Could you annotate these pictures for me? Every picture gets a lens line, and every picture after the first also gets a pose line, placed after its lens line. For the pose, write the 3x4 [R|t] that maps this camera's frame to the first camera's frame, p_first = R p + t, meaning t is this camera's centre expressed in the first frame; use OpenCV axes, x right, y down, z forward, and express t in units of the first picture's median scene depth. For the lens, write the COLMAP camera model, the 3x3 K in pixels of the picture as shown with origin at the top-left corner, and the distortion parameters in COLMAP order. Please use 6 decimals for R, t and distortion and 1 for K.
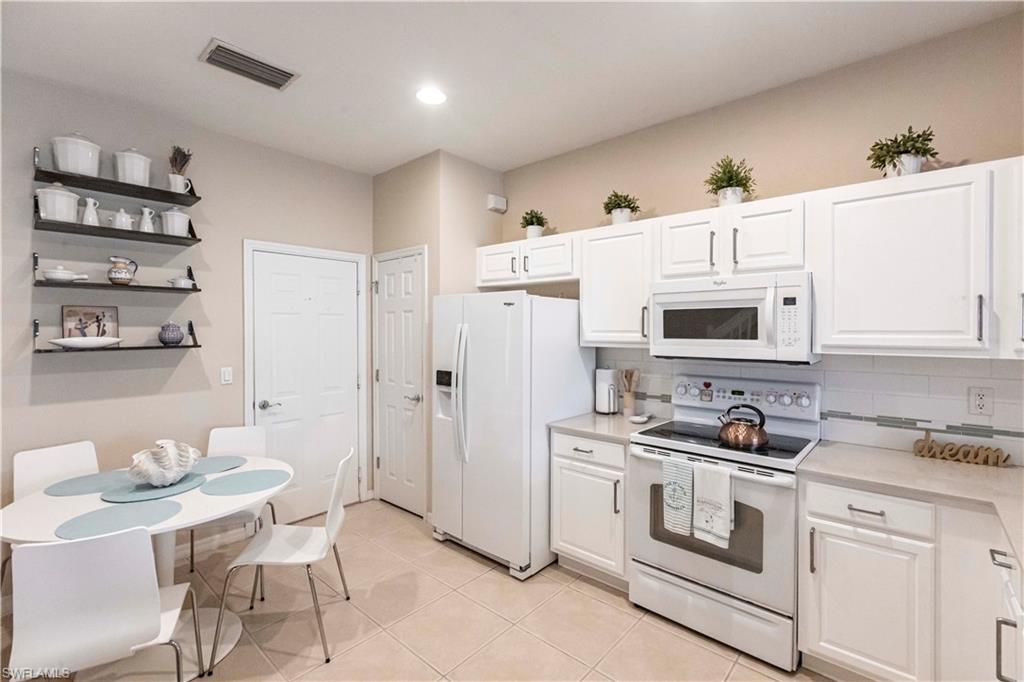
lens RADIAL K [[453.2, 0, 515.1], [0, 453.2, 334.4], [0, 0, 1]] dist [-0.001148, -0.000239]
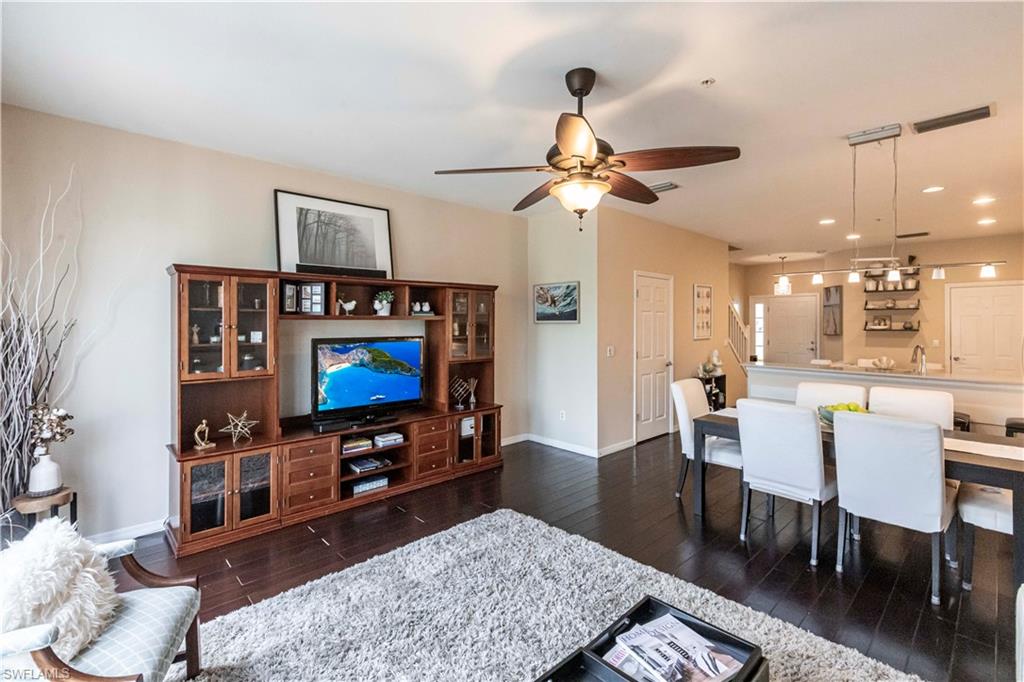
lens RADIAL K [[460.8, 0, 512.1], [0, 460.8, 320.7], [0, 0, 1]] dist [0.001678, -0.000067]
pose [[-0.097910, -0.002749, -0.995192, 2.303865], [-0.011241, 0.999935, -0.001656, 0.002515], [0.995132, 0.011025, -0.097934, -1.123572]]
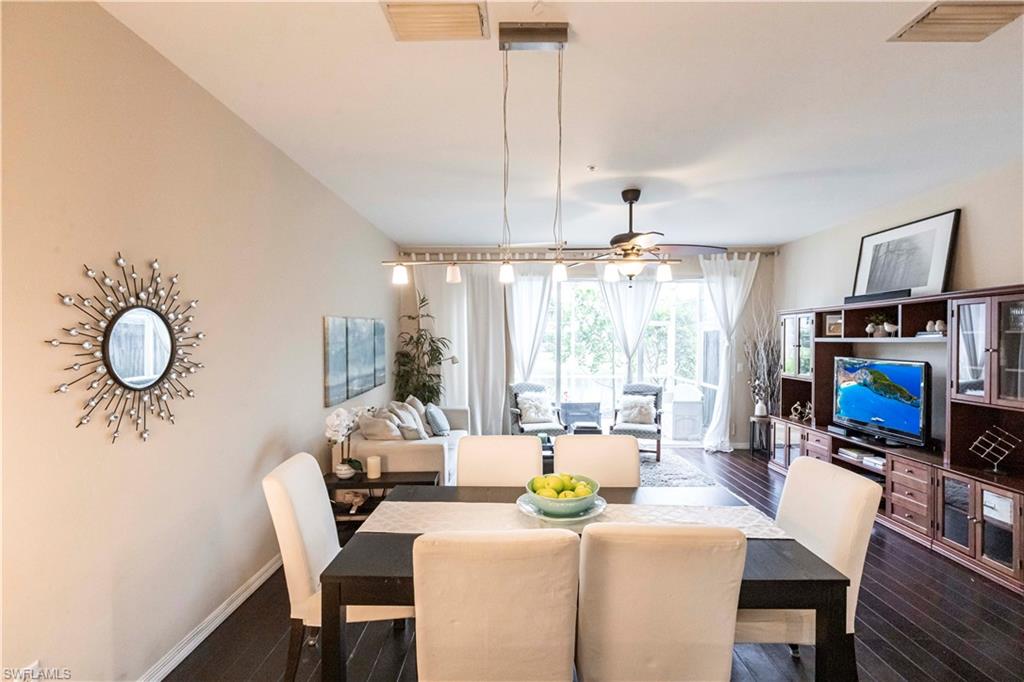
lens RADIAL K [[457.9, 0, 516.0], [0, 457.9, 346.2], [0, 0, 1]] dist [0.000836, -0.000014]
pose [[-0.660134, -0.013335, 0.751030, 0.476228], [0.006525, 0.999703, 0.023486, -0.027427], [-0.751120, 0.020404, -0.659850, 0.204406]]
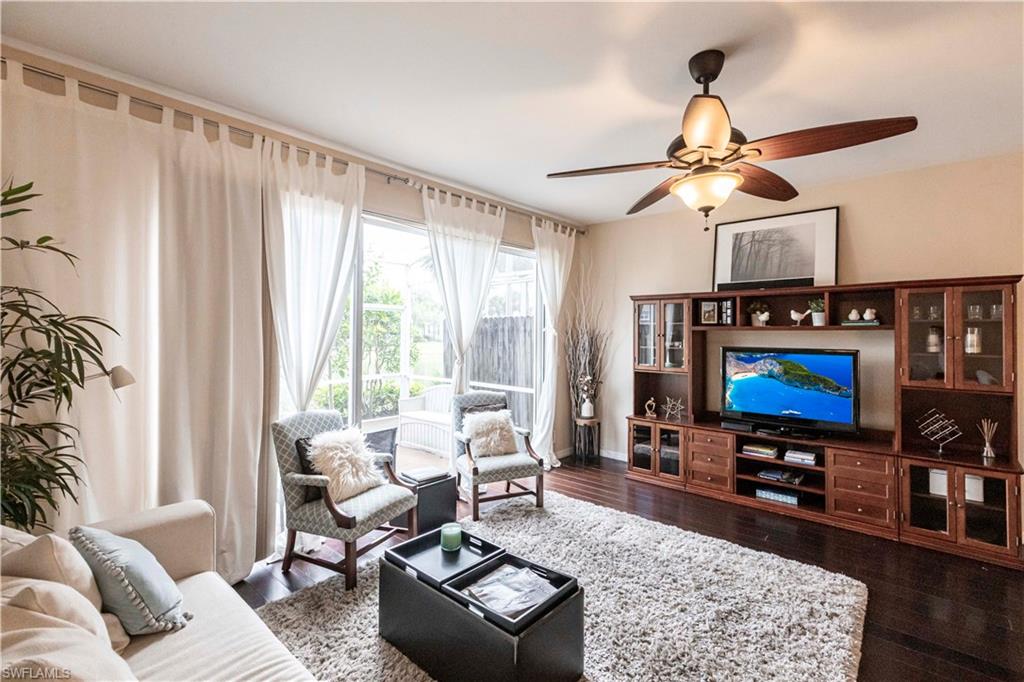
lens RADIAL K [[453.6, 0, 512.6], [0, 453.6, 326.0], [0, 0, 1]] dist [-0.002208, -0.000281]
pose [[-0.999973, -0.005479, 0.004945, 1.710216], [-0.005482, 0.999985, -0.000606, -0.006392], [-0.004942, -0.000633, -0.999988, -0.254272]]
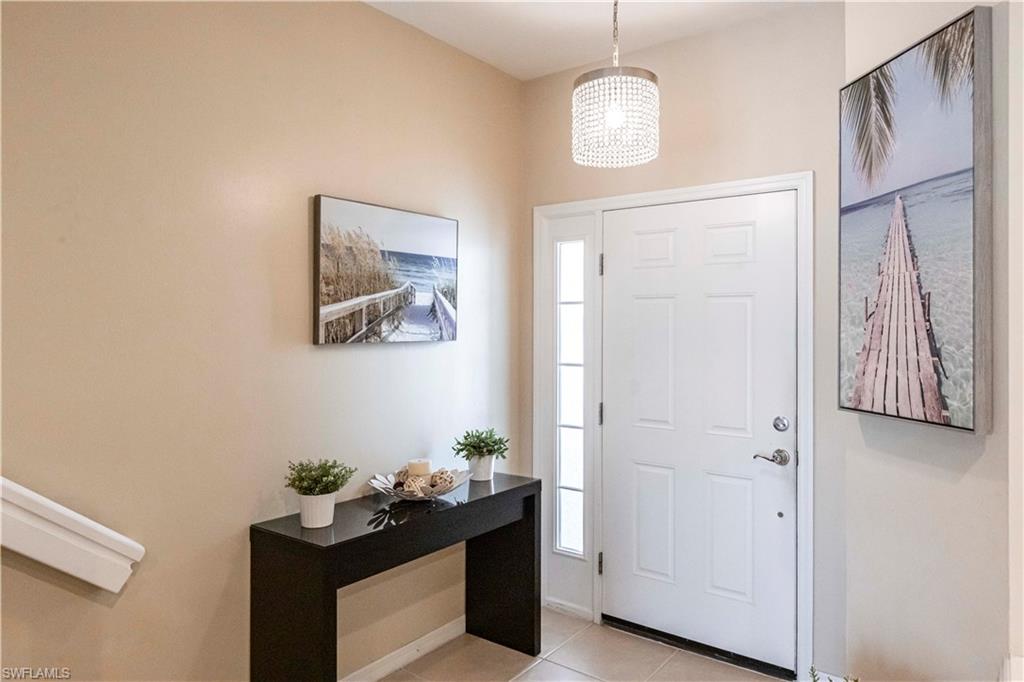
lens RADIAL K [[661.4, 0, 516.3], [0, 661.4, 323.1], [0, 0, 1]] dist [-0.000141, -0.000844]
pose [[0.079709, -0.000941, -0.996818, -0.569913], [-0.012576, 0.999919, -0.001950, -0.010130], [0.996739, 0.012692, 0.079691, 0.396064]]
